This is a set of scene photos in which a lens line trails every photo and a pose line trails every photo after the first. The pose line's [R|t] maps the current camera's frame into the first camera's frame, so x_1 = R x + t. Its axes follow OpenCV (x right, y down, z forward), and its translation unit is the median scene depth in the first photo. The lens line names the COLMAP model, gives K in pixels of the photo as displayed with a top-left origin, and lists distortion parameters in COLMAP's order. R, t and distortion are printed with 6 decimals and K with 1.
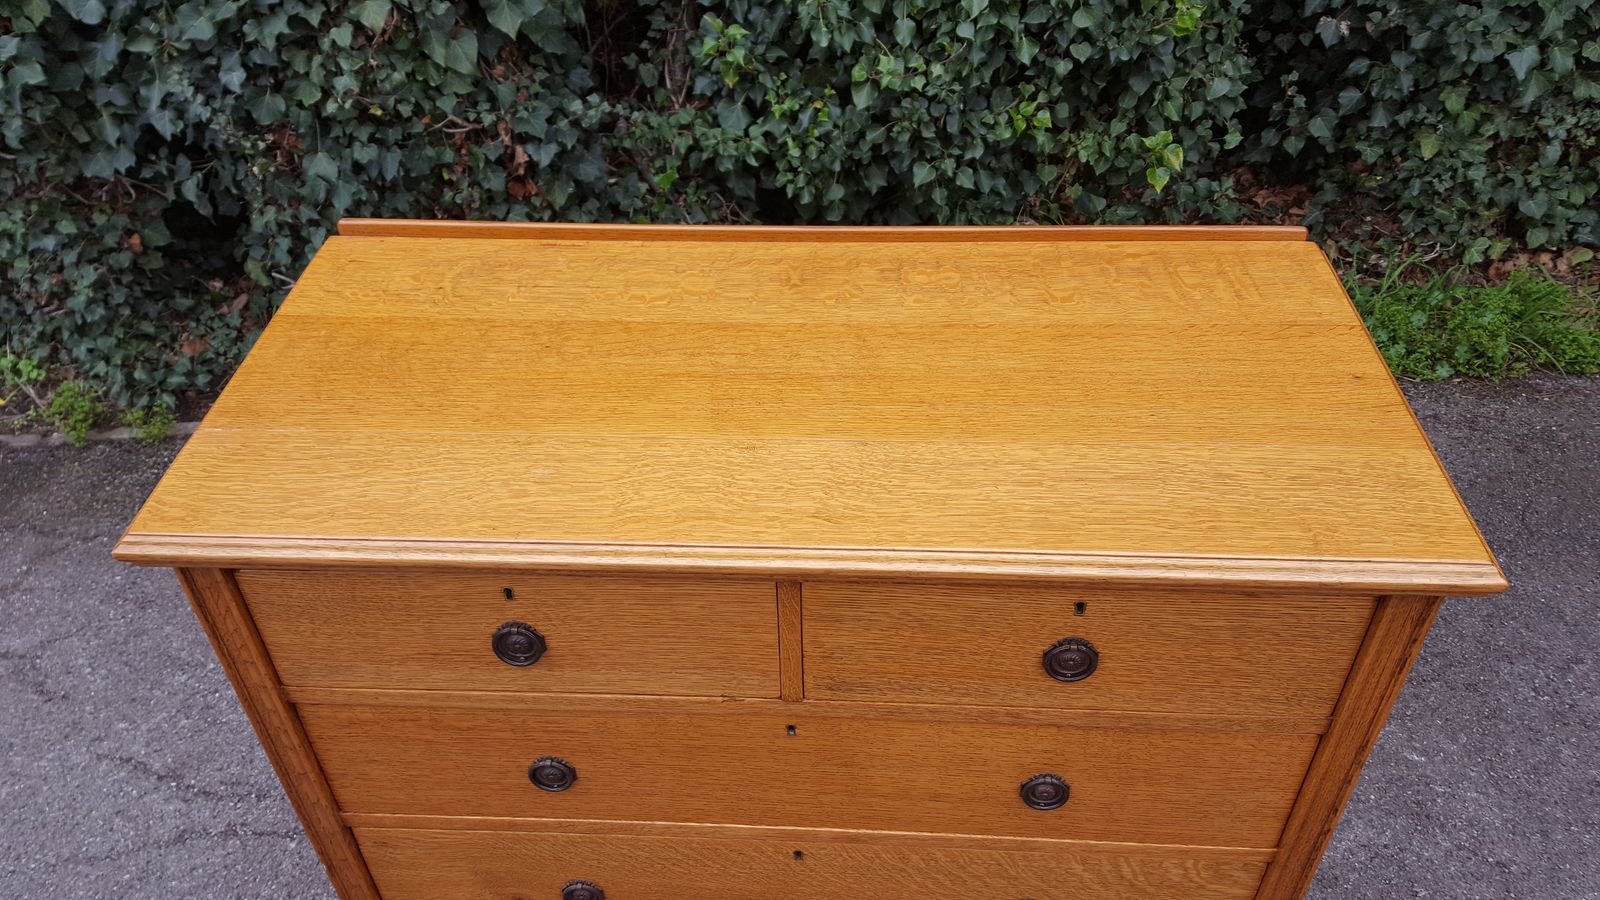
lens RADIAL K [[1230.2, 0, 776.6], [0, 1230.2, 490.5], [0, 0, 1]] dist [0.074533, -0.117106]
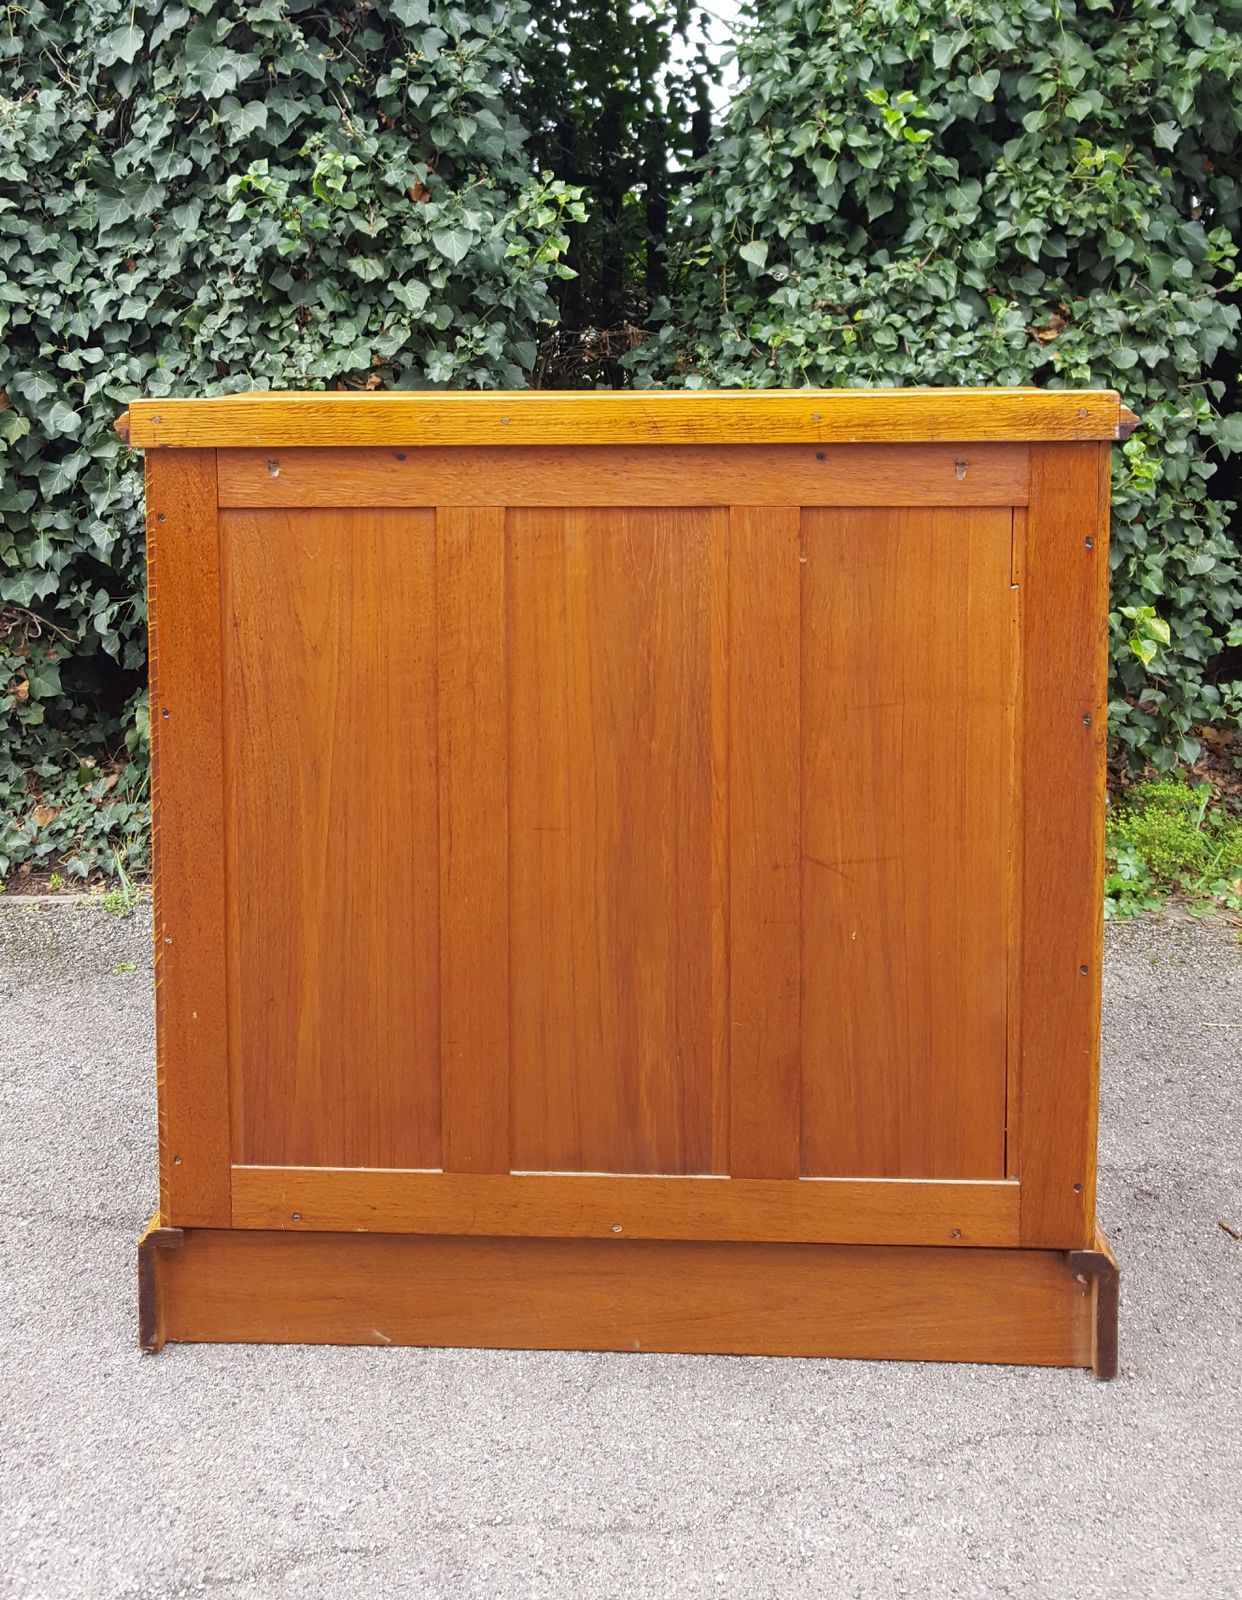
lens RADIAL K [[1724.3, 0, 594.7], [0, 1724.3, 446.1], [0, 0, 1]] dist [0.130948, 0.000000]
pose [[0.990608, 0.031127, -0.133139, 0.084035], [-0.102809, 0.811516, -0.575214, 0.404532], [0.090140, 0.583500, 0.807095, -0.135880]]
